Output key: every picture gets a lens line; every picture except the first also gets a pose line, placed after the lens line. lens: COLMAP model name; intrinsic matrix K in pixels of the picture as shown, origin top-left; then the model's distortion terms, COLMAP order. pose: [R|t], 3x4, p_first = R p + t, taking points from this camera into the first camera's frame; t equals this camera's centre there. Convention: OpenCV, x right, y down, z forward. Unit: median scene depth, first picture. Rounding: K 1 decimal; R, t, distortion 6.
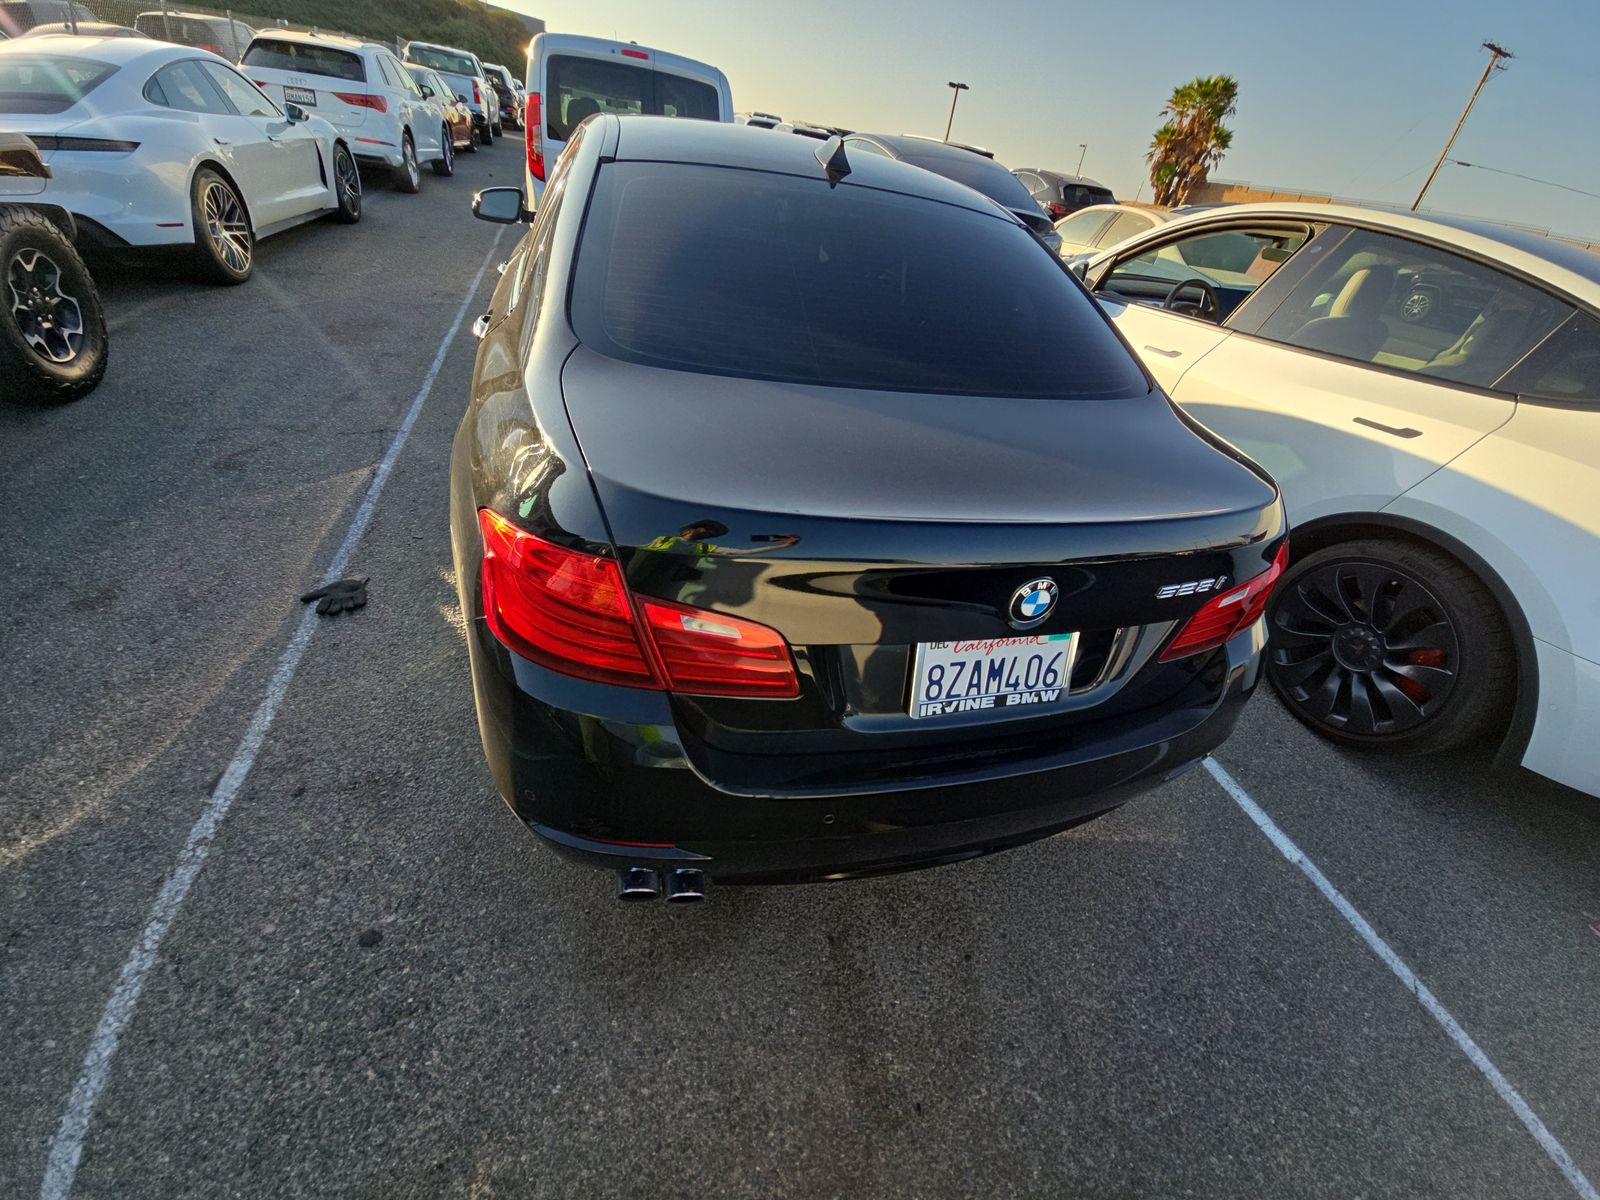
lens RADIAL K [[653.4, 0, 831.1], [0, 653.4, 600.8], [0, 0, 1]] dist [0.015885, -0.013404]
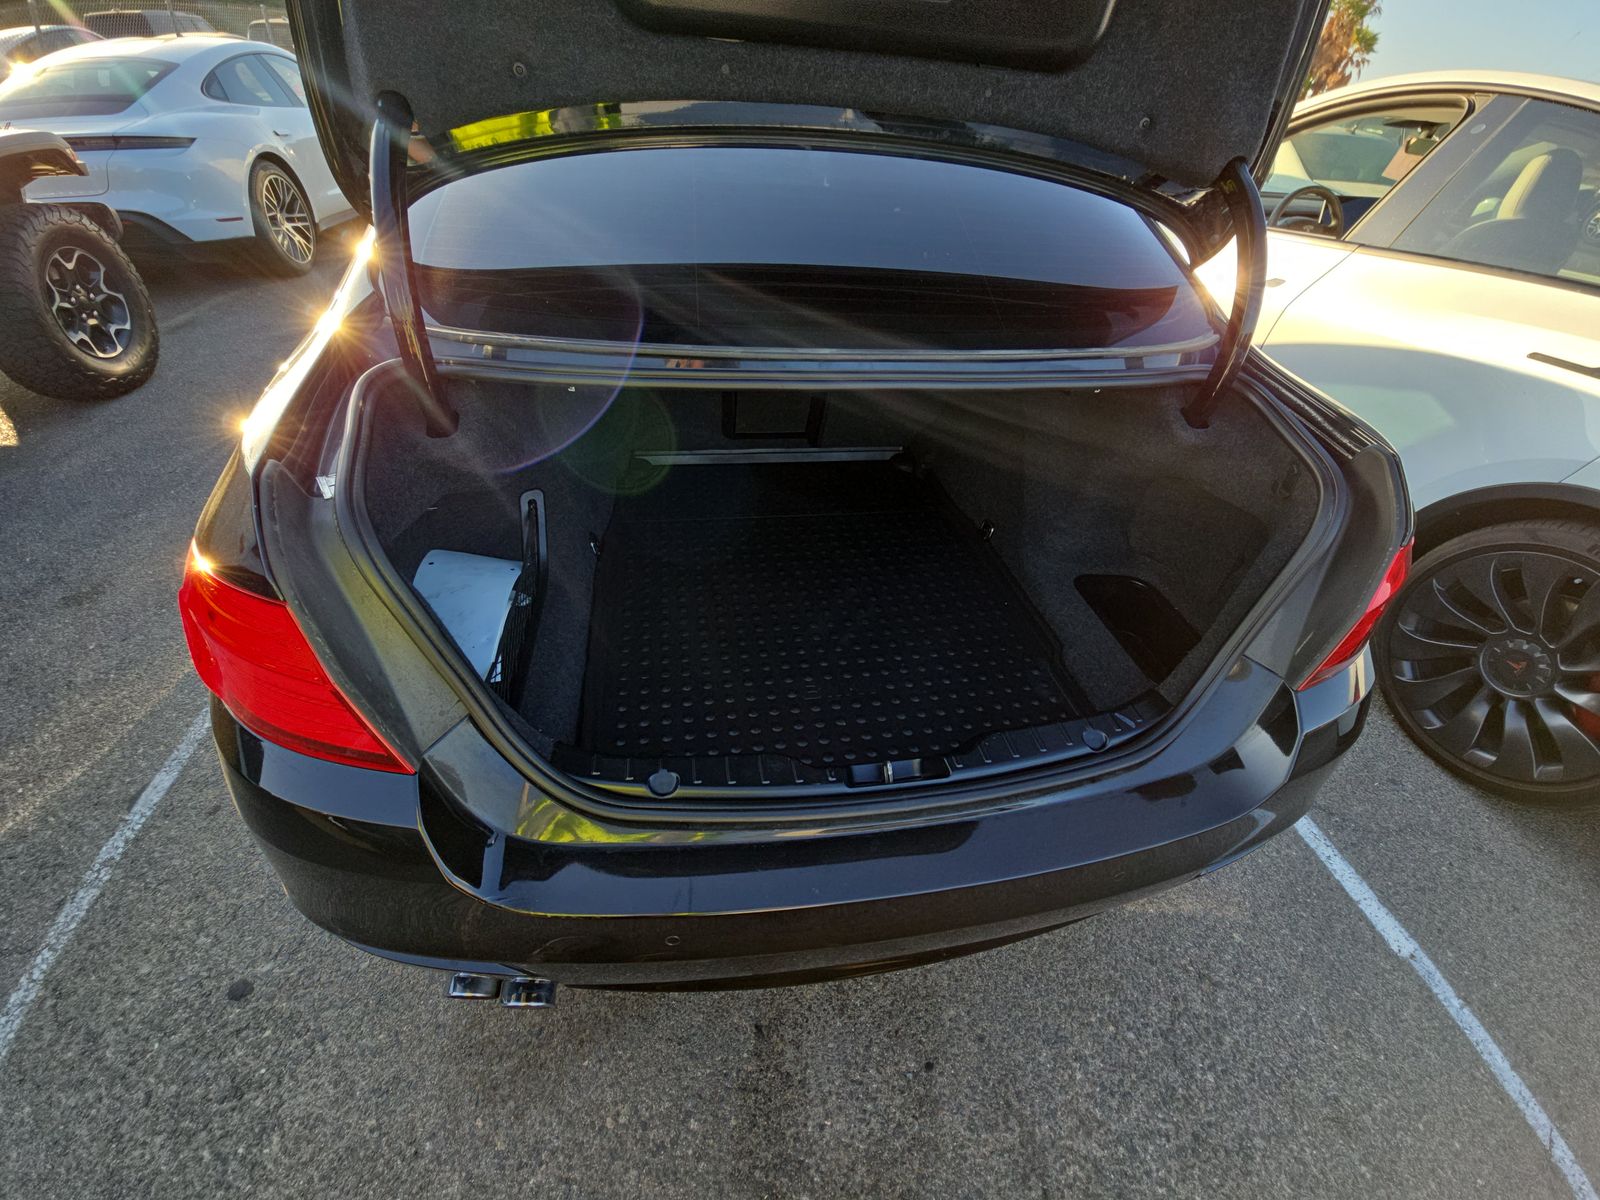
lens RADIAL K [[653.4, 0, 804.6], [0, 653.4, 608.6], [0, 0, 1]] dist [0.015885, -0.013404]
pose [[0.988614, 0.008688, -0.150225, 0.163287], [0.000037, 0.998318, 0.057976, -0.050333], [0.150476, -0.057321, 0.986950, 0.214706]]
